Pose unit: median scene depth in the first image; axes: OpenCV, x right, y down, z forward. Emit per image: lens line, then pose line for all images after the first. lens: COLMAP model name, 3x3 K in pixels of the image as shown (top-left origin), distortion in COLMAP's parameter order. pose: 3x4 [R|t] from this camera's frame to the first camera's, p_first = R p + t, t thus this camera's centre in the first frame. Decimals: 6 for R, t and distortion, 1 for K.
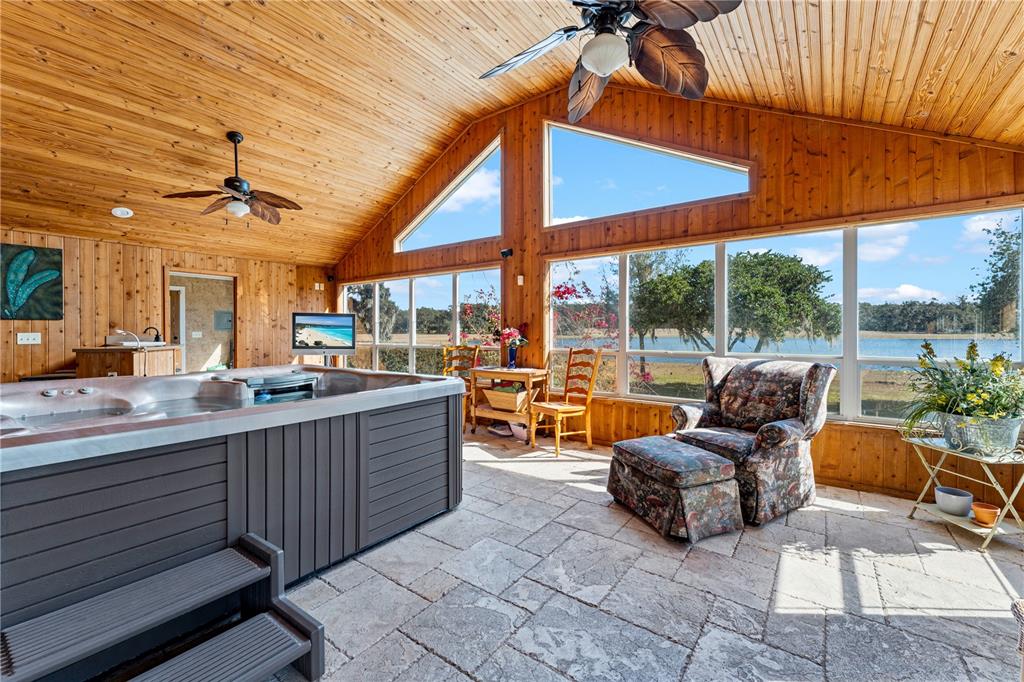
lens RADIAL K [[422.6, 0, 515.8], [0, 422.6, 335.5], [0, 0, 1]] dist [0.001067, 0.000020]
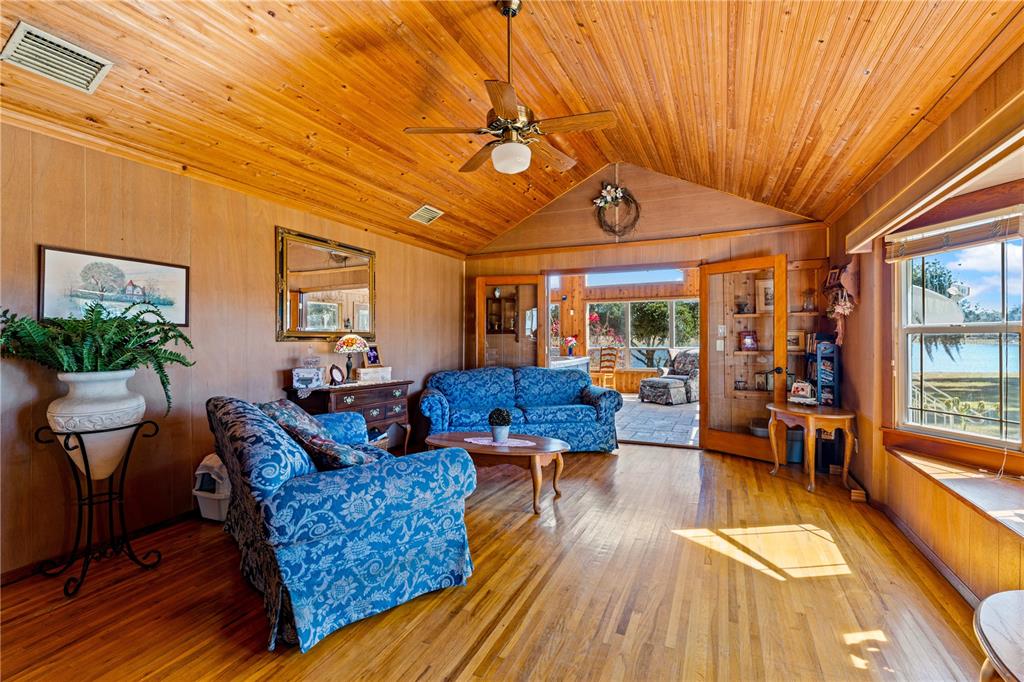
lens RADIAL K [[464.3, 0, 510.3], [0, 464.3, 339.8], [0, 0, 1]] dist [-0.001239, -0.000358]
pose [[0.979367, -0.006486, 0.201985, -0.804521], [0.009007, 0.999893, -0.011563, 0.018523], [-0.201888, 0.013144, 0.979320, -1.180008]]
